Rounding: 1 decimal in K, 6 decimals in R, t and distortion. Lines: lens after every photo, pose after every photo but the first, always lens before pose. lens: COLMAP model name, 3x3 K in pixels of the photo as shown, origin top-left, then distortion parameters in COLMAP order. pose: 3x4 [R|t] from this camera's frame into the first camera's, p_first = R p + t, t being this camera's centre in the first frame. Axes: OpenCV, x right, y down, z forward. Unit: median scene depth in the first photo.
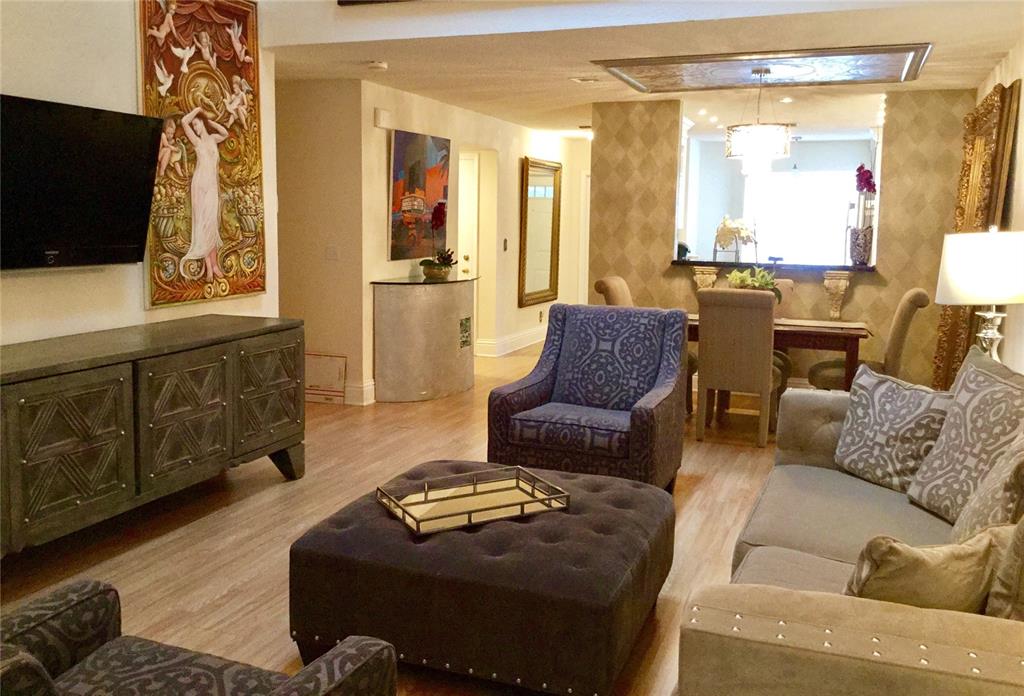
lens RADIAL K [[890.3, 0, 509.2], [0, 890.3, 336.8], [0, 0, 1]] dist [-0.012102, -0.004579]
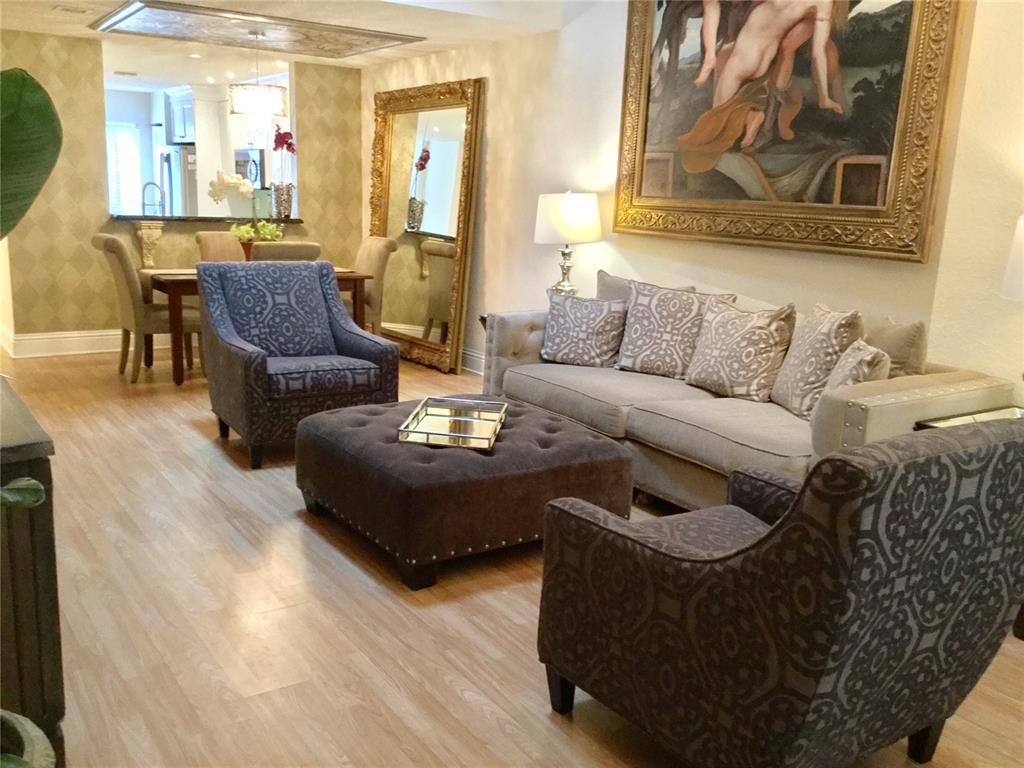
lens RADIAL K [[912.8, 0, 508.3], [0, 912.8, 390.9], [0, 0, 1]] dist [0.017868, -0.055695]
pose [[0.551034, -0.169243, 0.817140, -0.724589], [0.077865, 0.985373, 0.151580, -0.029050], [-0.830842, -0.019899, 0.556152, 0.188271]]
